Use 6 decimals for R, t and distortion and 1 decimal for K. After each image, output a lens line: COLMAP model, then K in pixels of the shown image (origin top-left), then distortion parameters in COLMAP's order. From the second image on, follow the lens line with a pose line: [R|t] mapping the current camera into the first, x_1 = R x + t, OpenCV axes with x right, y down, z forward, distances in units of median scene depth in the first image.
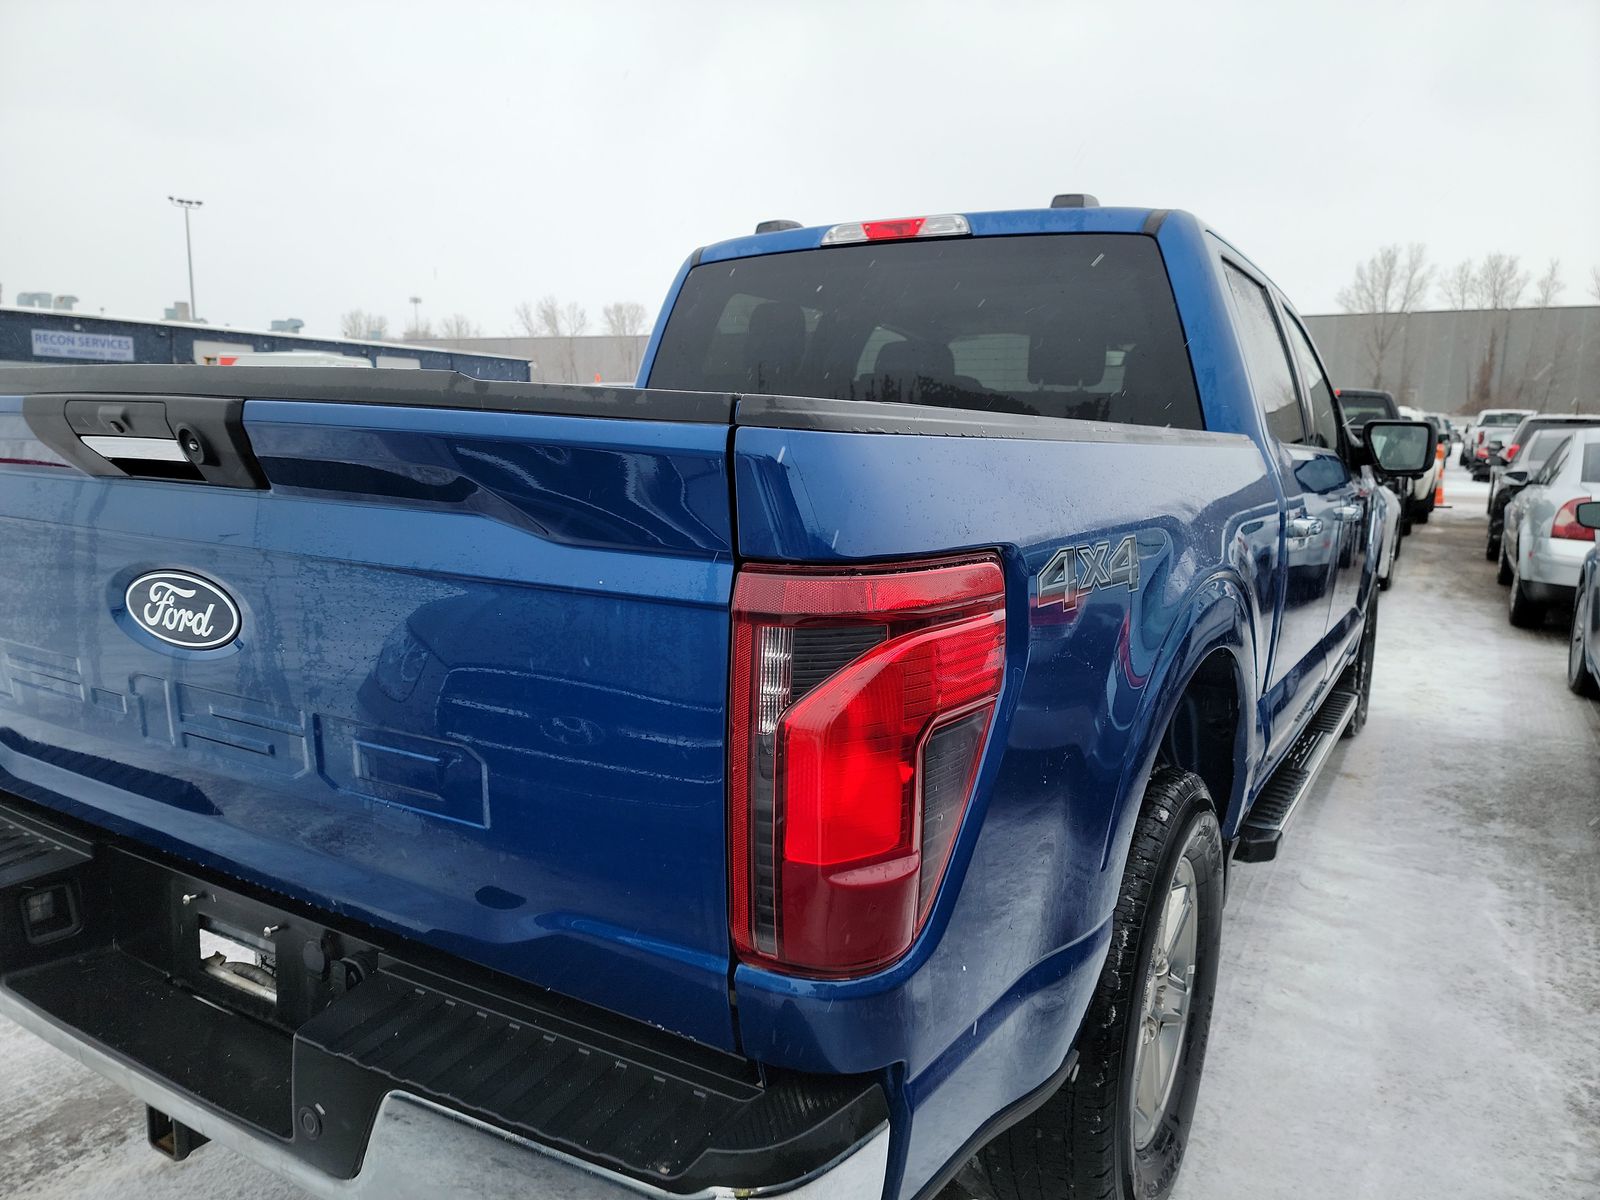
lens RADIAL K [[1108.4, 0, 821.9], [0, 1108.4, 576.7], [0, 0, 1]] dist [0.084902, -0.075887]
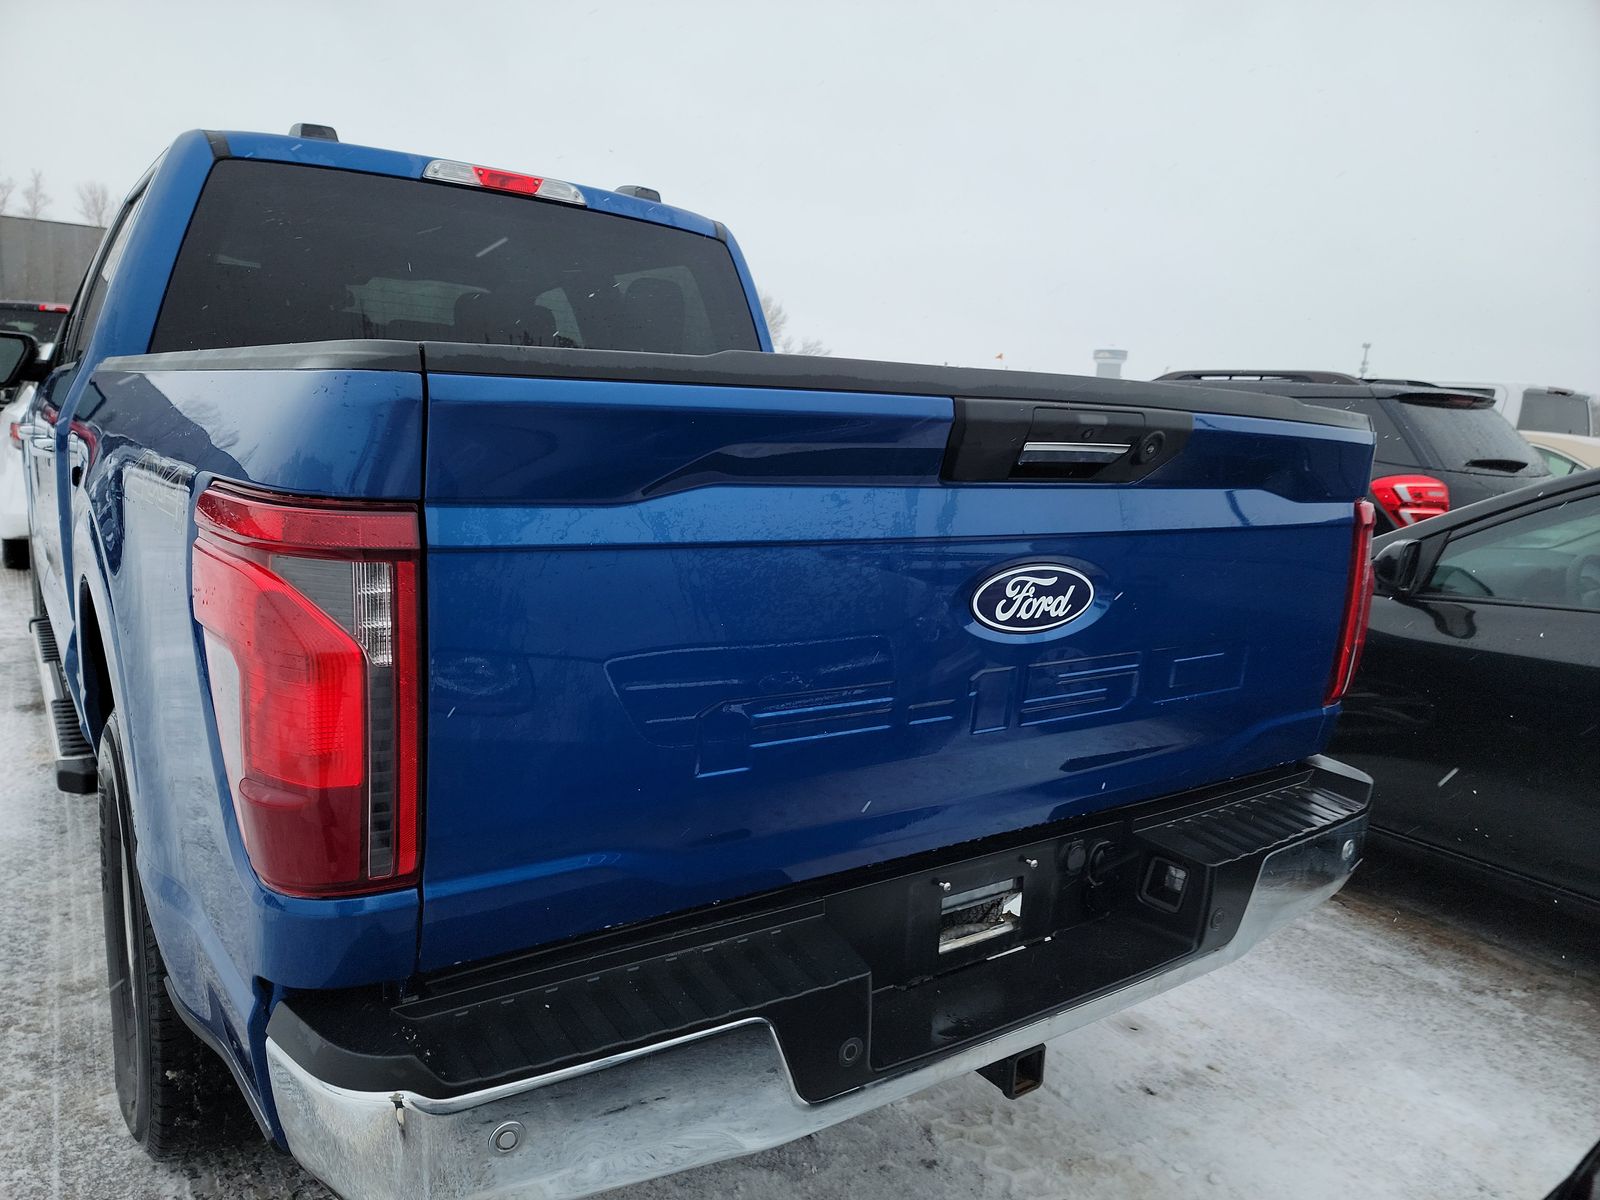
lens RADIAL K [[1109.0, 0, 802.7], [0, 1109.0, 576.6], [0, 0, 1]] dist [0.084917, -0.069092]
pose [[0.396467, -0.139505, 0.907387, -1.081295], [0.074833, 0.990009, 0.119511, -0.090681], [-0.914994, 0.020521, 0.402946, 0.514133]]
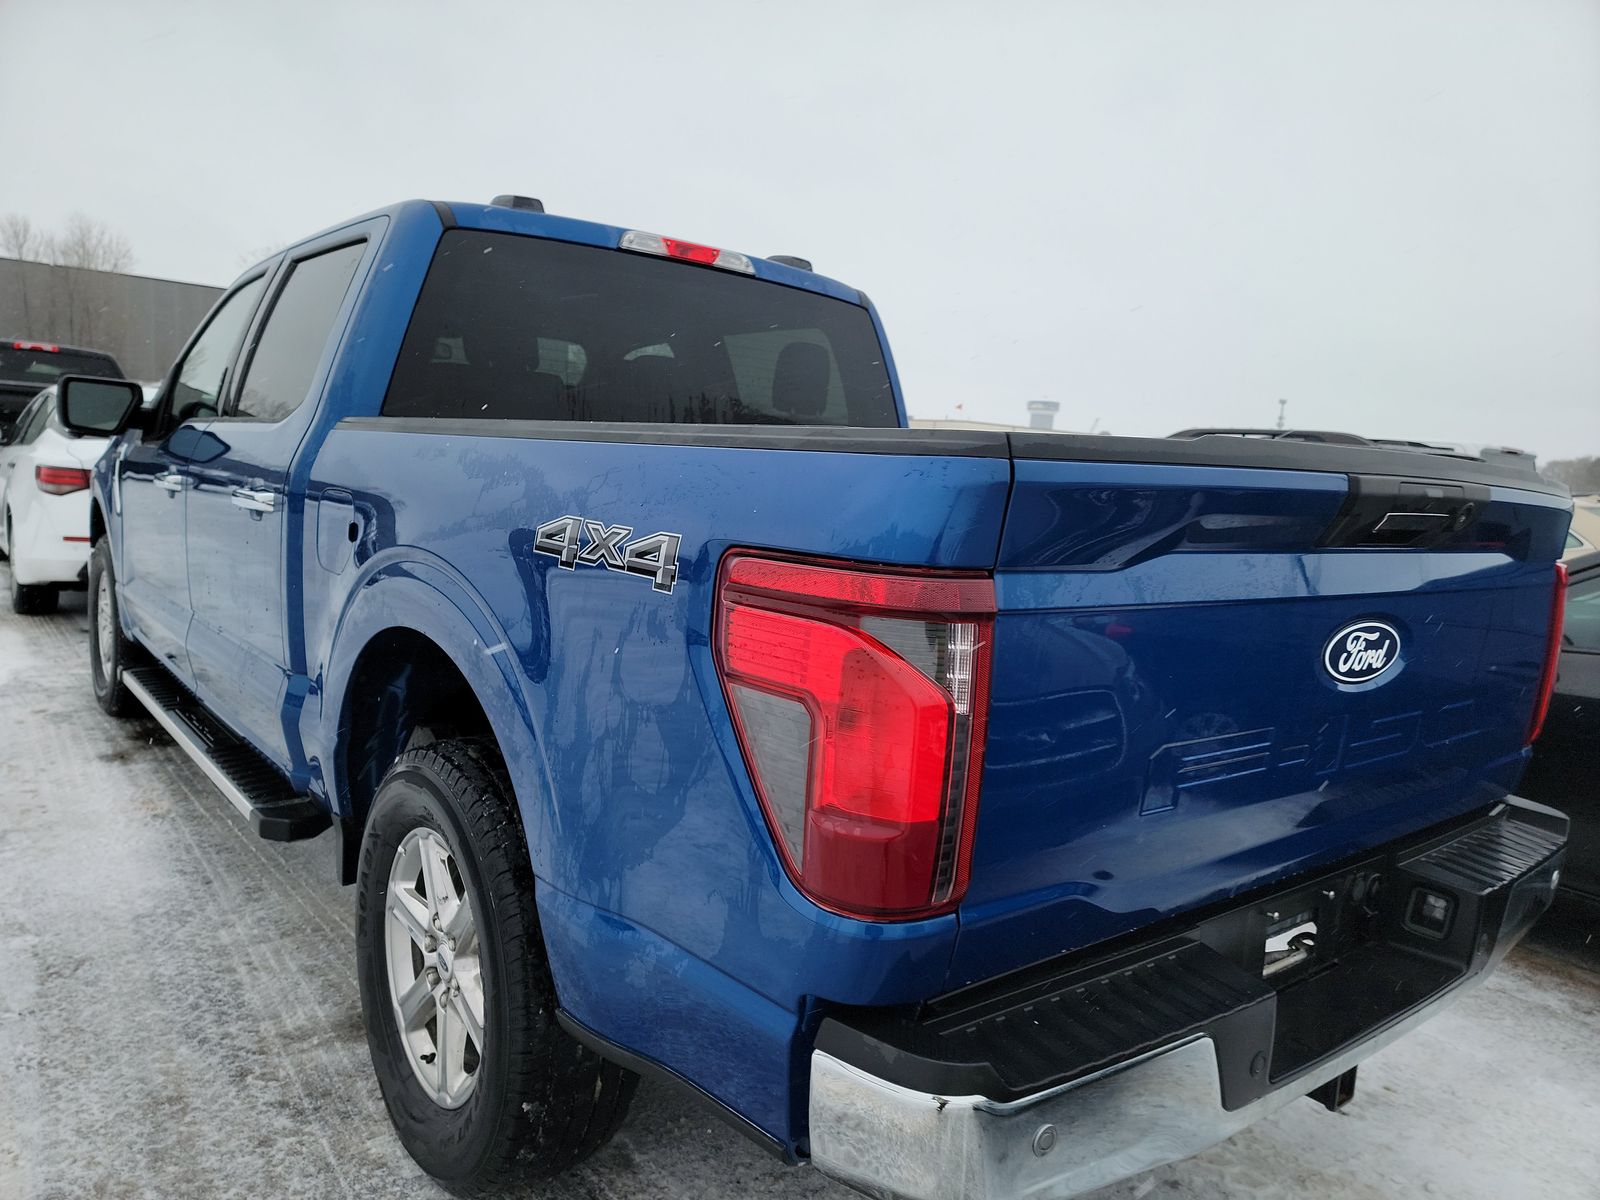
lens RADIAL K [[1108.4, 0, 821.9], [0, 1108.4, 576.7], [0, 0, 1]] dist [0.084902, -0.075887]
pose [[0.331778, -0.101444, 0.937887, -1.248211], [0.064521, 0.994313, 0.084722, -0.125818], [-0.941148, 0.032404, 0.336437, 0.756509]]
